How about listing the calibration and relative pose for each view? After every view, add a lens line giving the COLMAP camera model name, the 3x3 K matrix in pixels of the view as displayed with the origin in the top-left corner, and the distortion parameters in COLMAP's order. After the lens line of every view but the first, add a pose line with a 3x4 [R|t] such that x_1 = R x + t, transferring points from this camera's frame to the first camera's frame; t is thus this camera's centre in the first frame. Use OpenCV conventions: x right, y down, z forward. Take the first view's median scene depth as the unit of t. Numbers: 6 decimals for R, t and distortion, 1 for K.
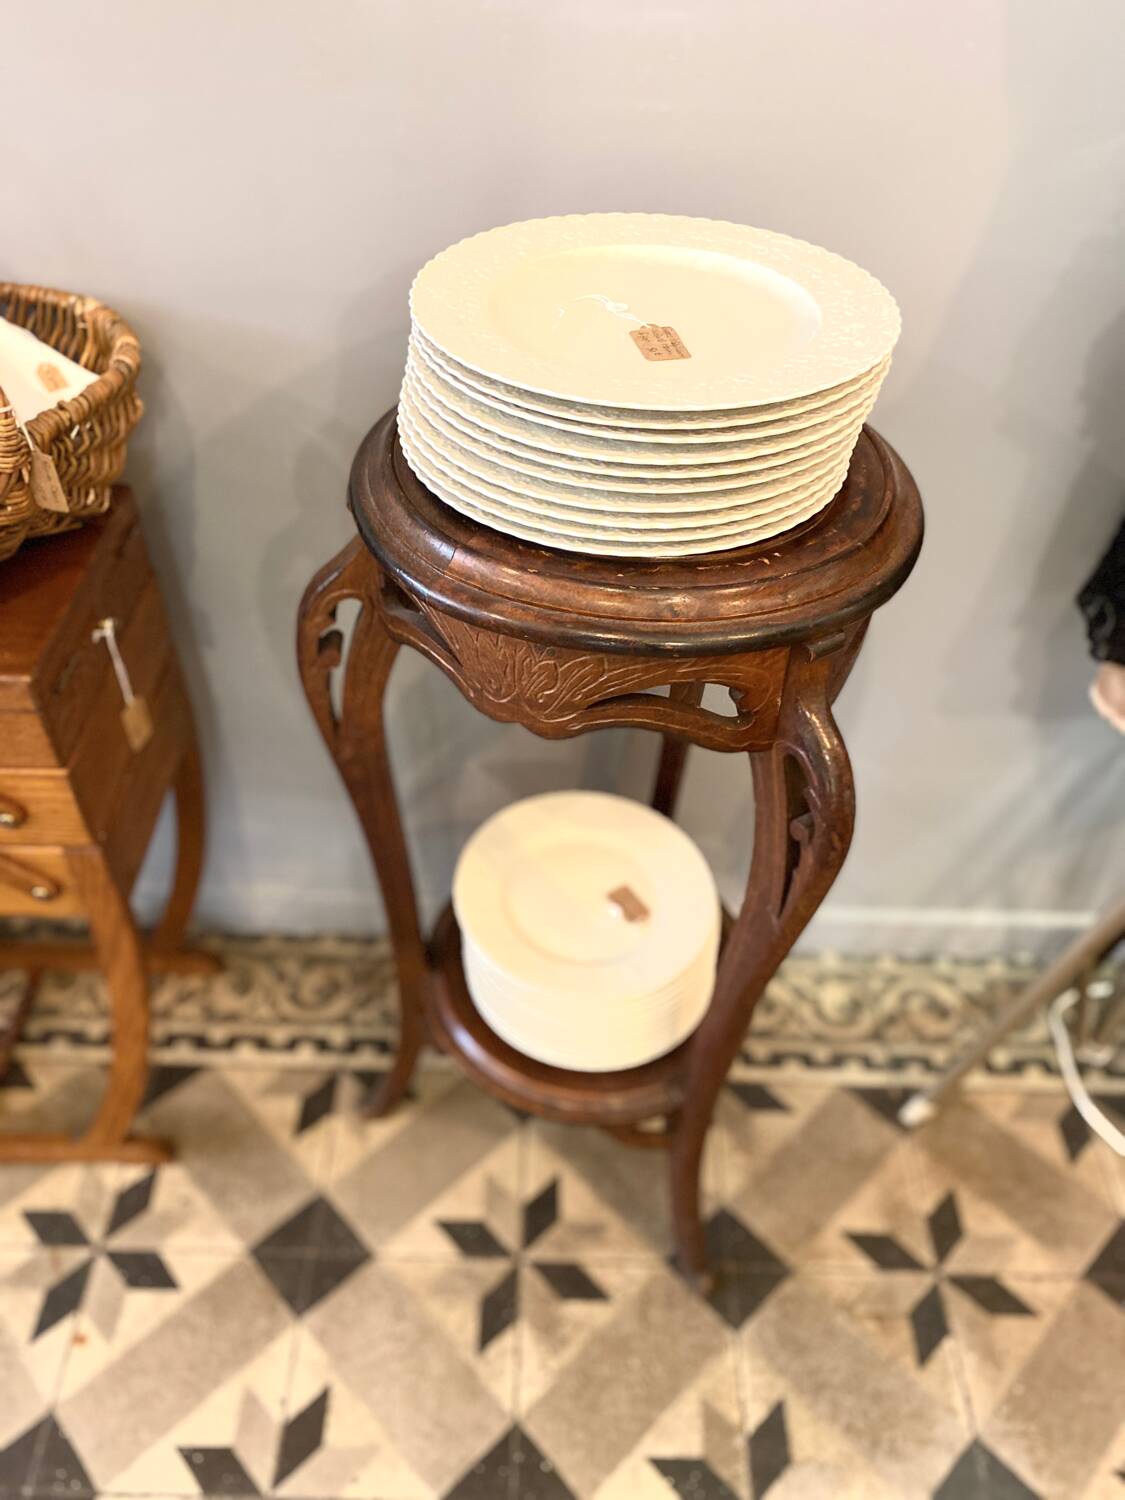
lens RADIAL K [[1134.7, 0, 574.8], [0, 1134.7, 738.7], [0, 0, 1]] dist [0.035640, -0.034544]
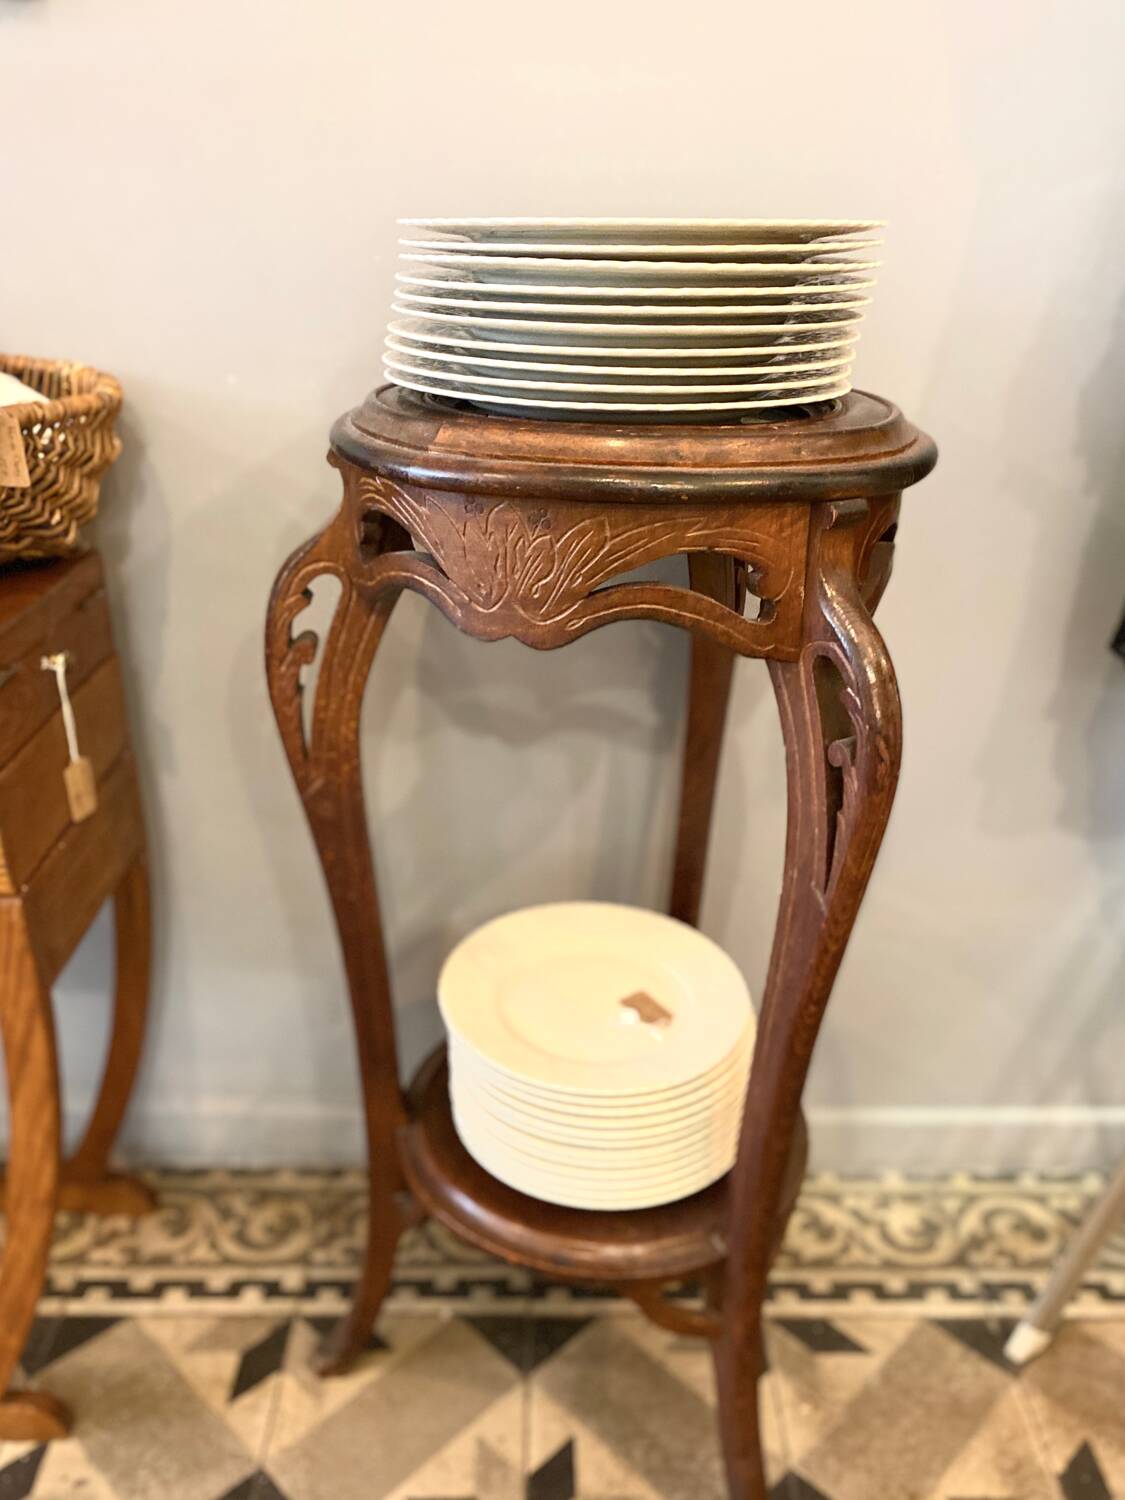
lens RADIAL K [[1185.9, 0, 579.5], [0, 1185.9, 748.8], [0, 0, 1]] dist [0.040500, -0.037218]
pose [[0.999461, -0.029978, 0.013388, -0.006343], [0.032727, 0.942249, -0.333309, 0.213082], [-0.002623, 0.333568, 0.942723, 0.088669]]
